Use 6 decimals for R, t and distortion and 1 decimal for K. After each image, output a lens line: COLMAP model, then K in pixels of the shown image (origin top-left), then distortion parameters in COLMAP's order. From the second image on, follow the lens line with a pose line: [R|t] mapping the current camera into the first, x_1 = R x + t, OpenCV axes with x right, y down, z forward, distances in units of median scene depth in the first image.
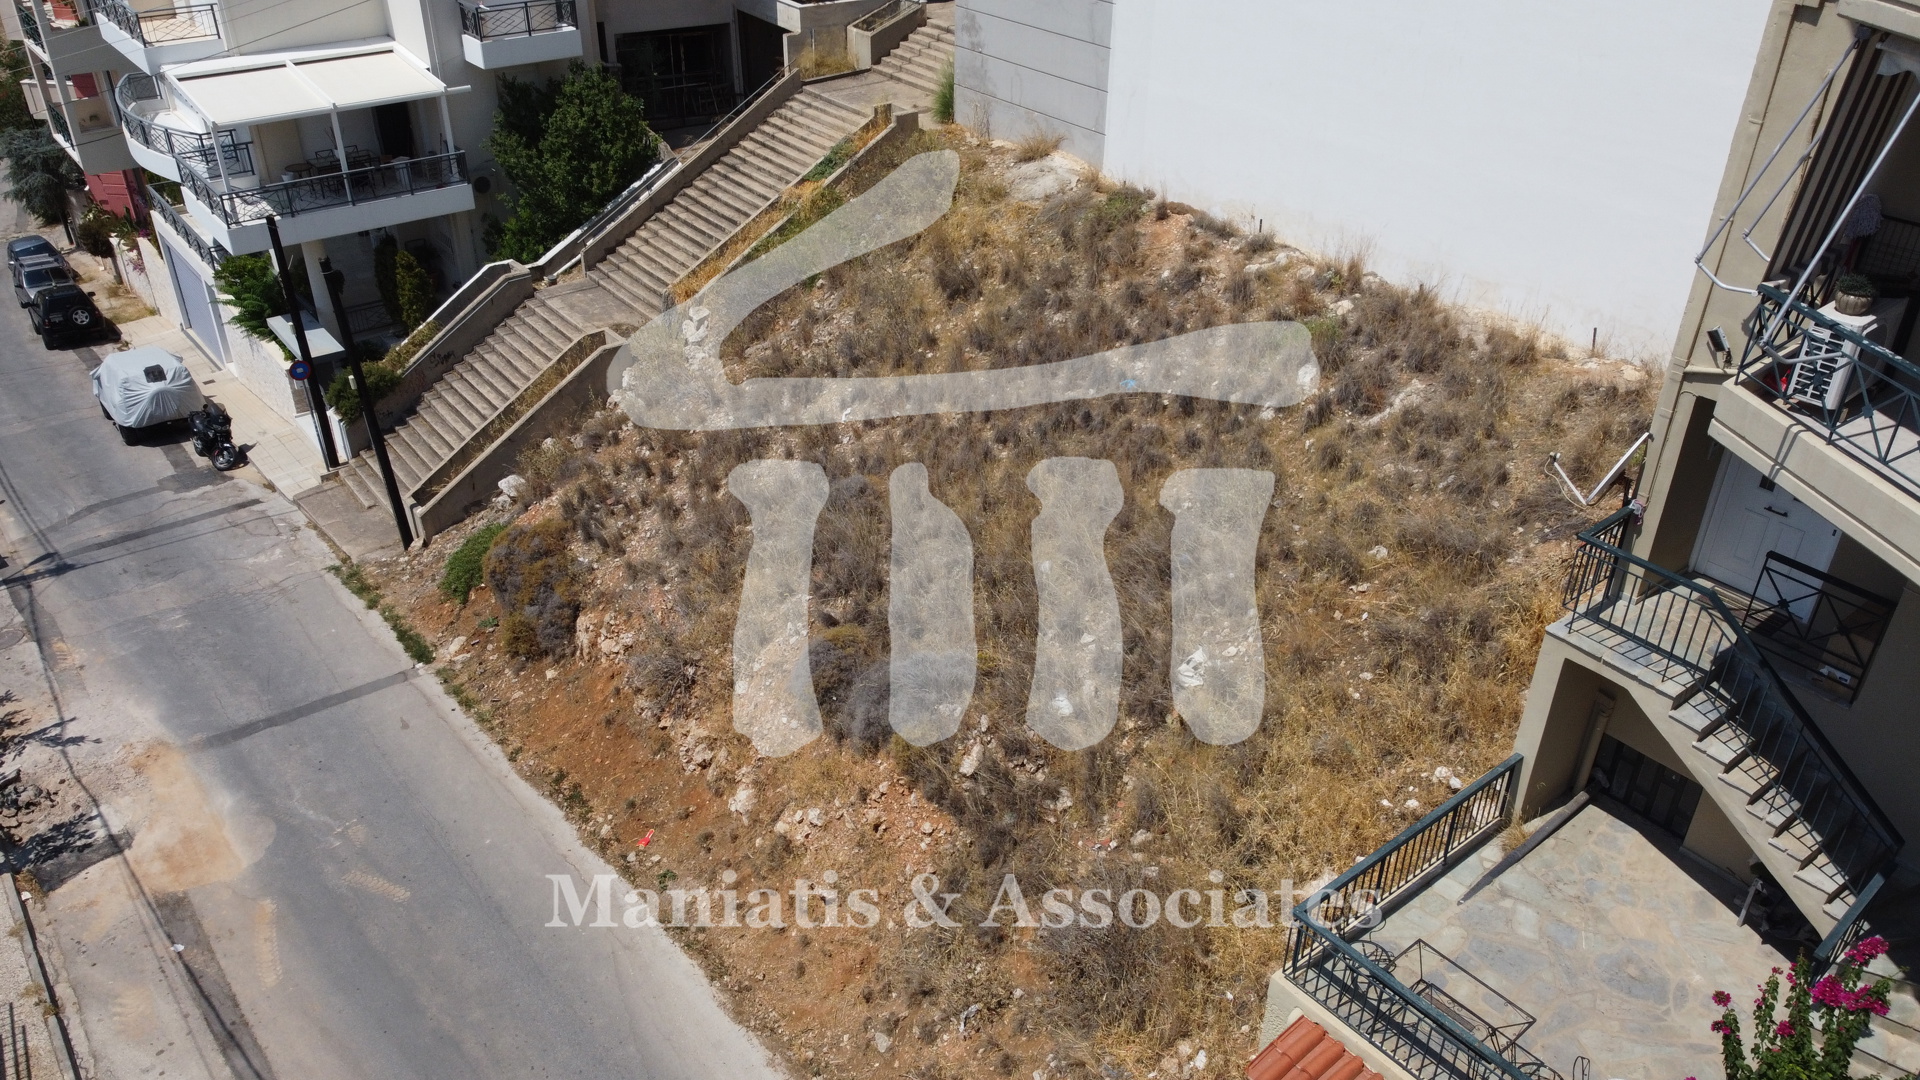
lens RADIAL K [[1452.0, 0, 960.0], [0, 1452.0, 540.0], [0, 0, 1]] dist [-0.003059, -0.001747]
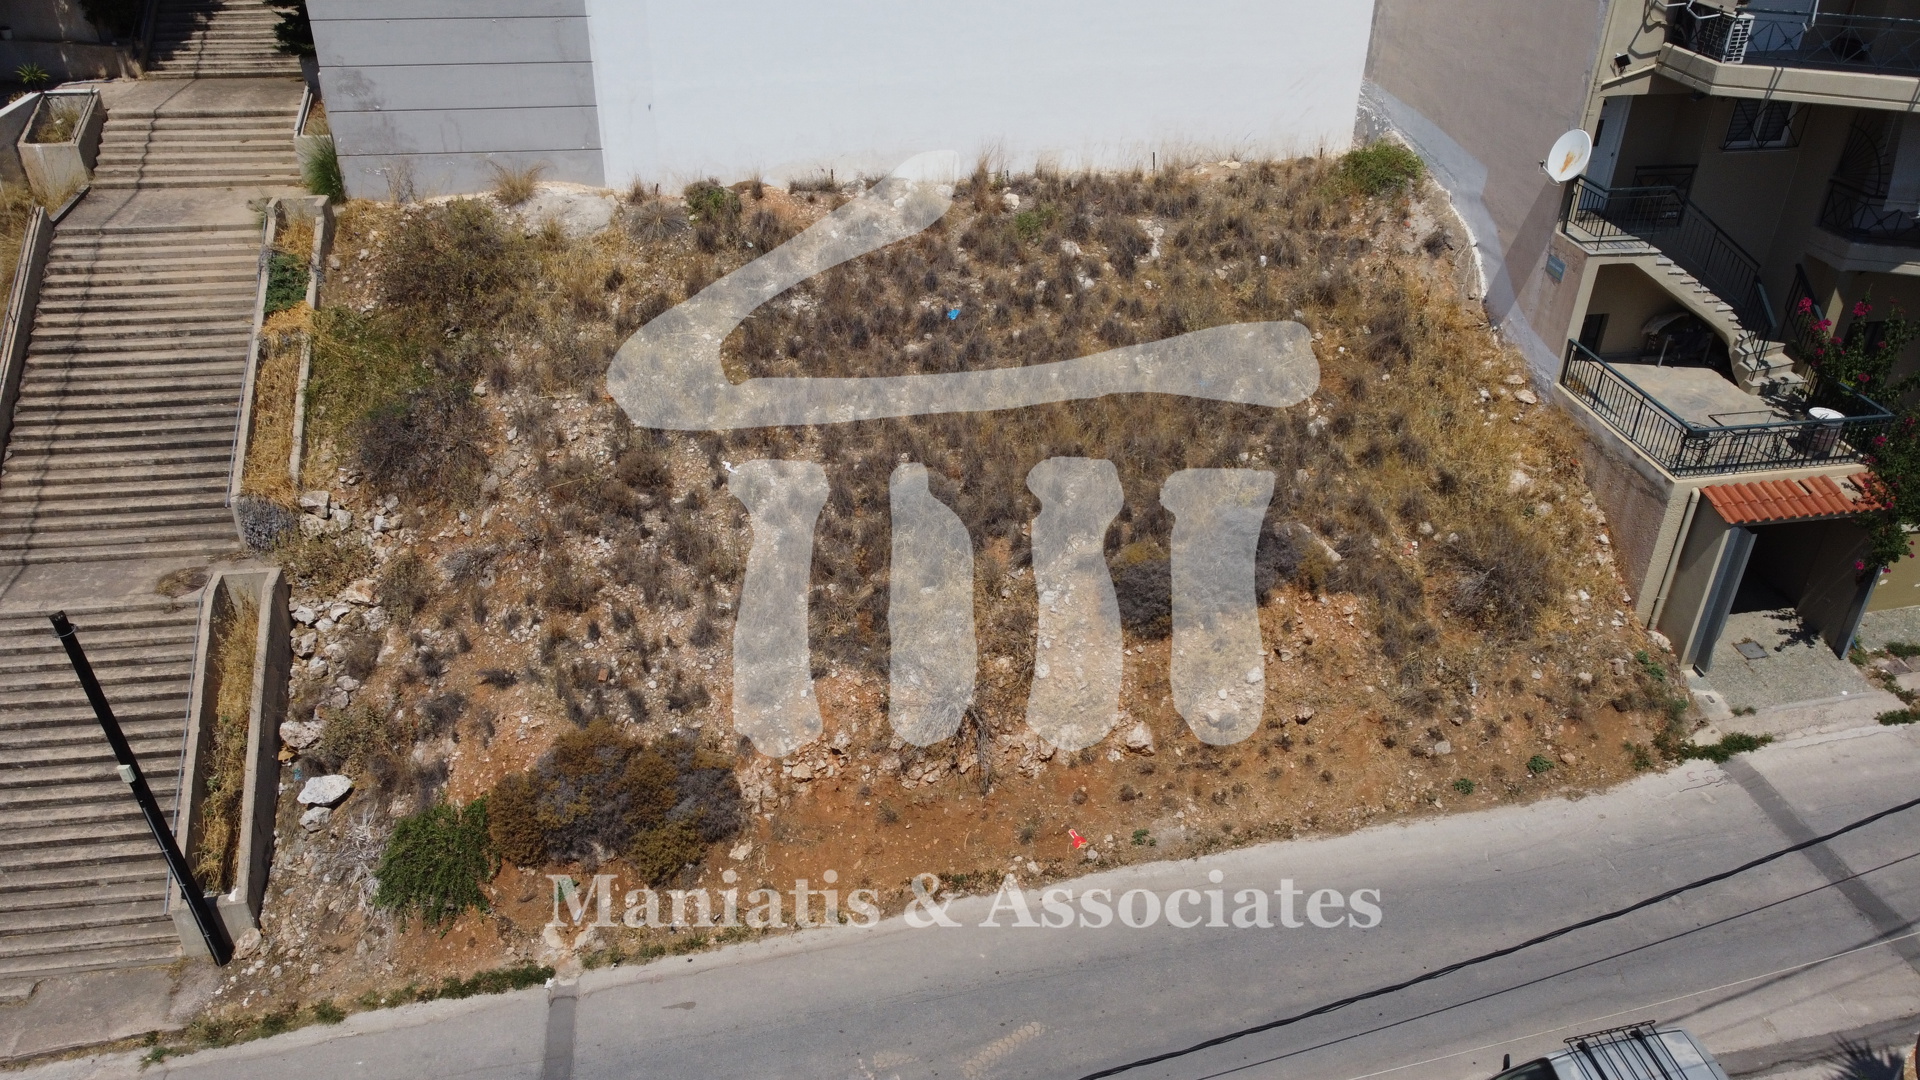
lens RADIAL K [[1452.0, 0, 960.0], [0, 1452.0, 540.0], [0, 0, 1]] dist [-0.003059, -0.001747]
pose [[0.481469, -0.456634, 0.748113, -0.742537], [0.442890, 0.863321, 0.241921, -0.209483], [-0.756331, 0.214855, 0.617900, 0.306416]]
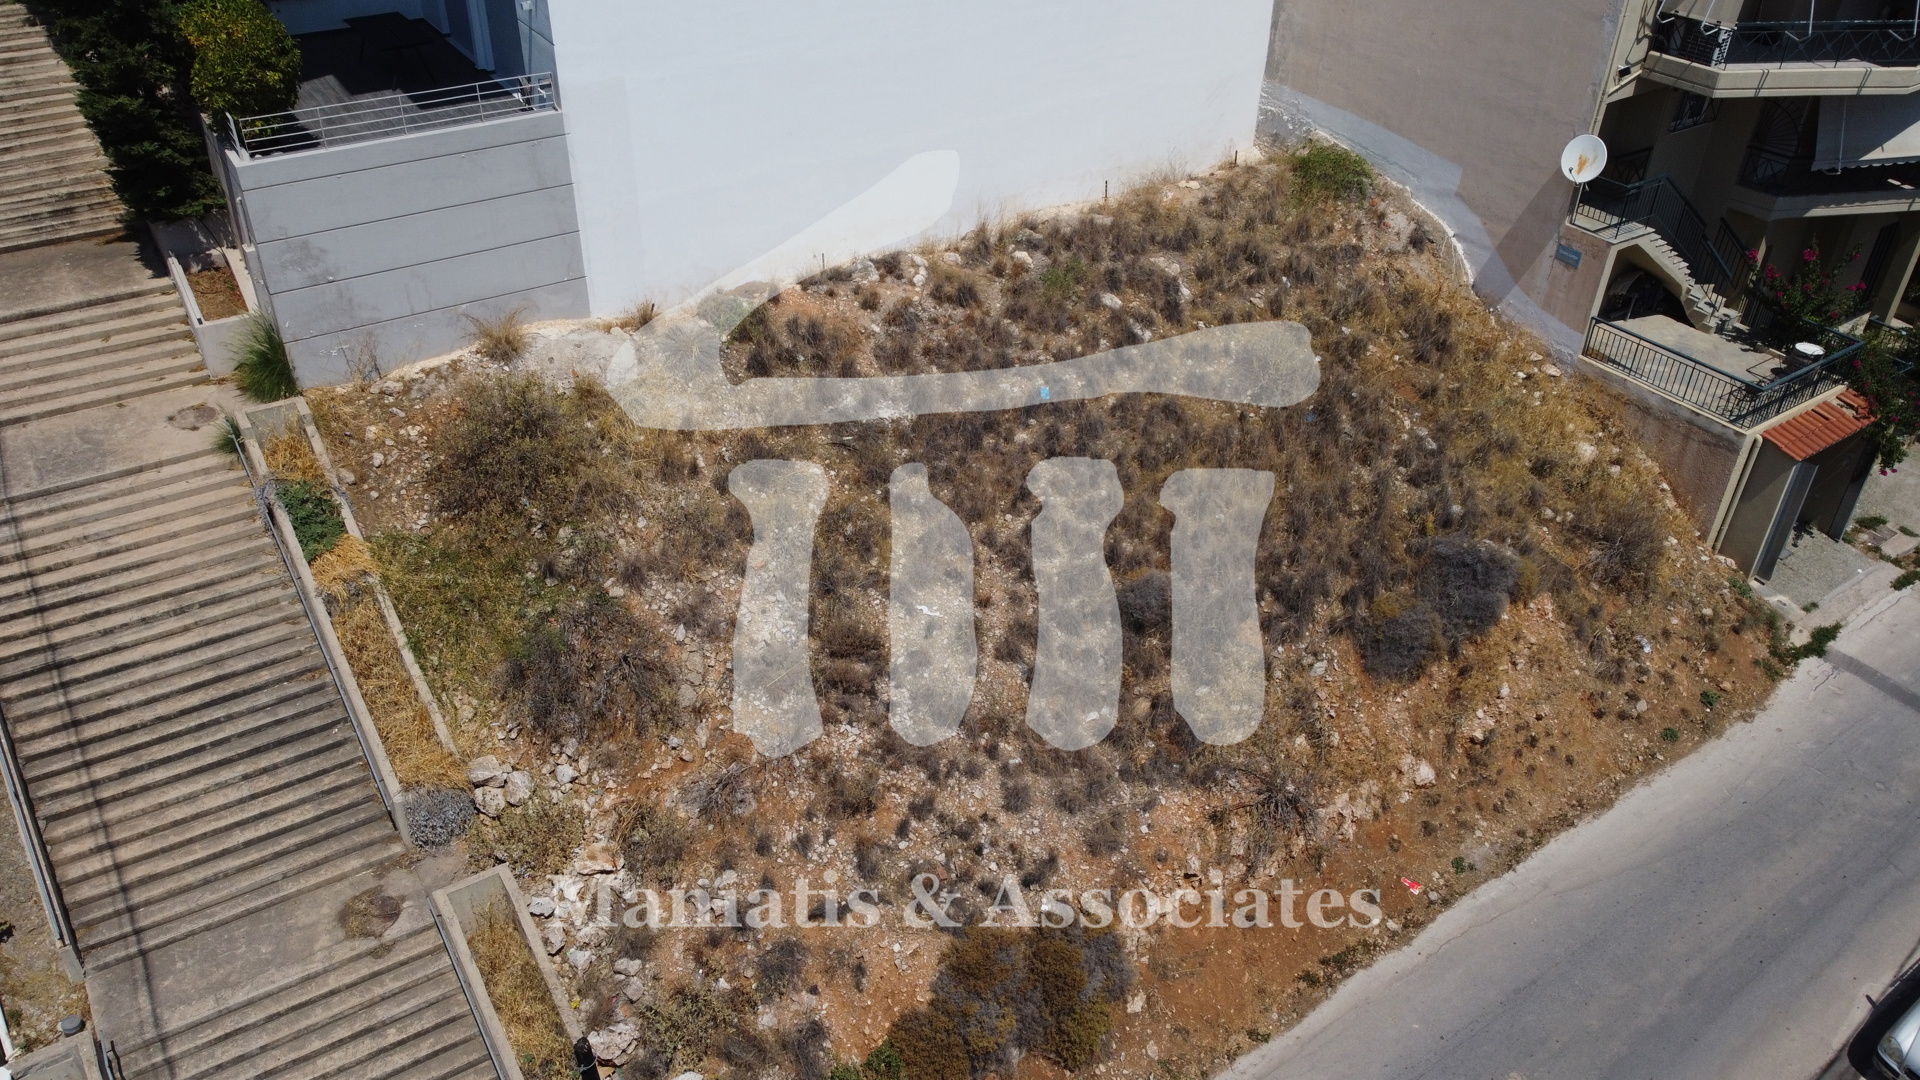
lens RADIAL K [[1452.0, 0, 960.0], [0, 1452.0, 540.0], [0, 0, 1]] dist [-0.003059, -0.001747]
pose [[0.079346, -0.572211, 0.816259, -0.787833], [0.500250, 0.731125, 0.463903, -0.527002], [-0.862238, 0.371525, 0.344261, 0.657243]]
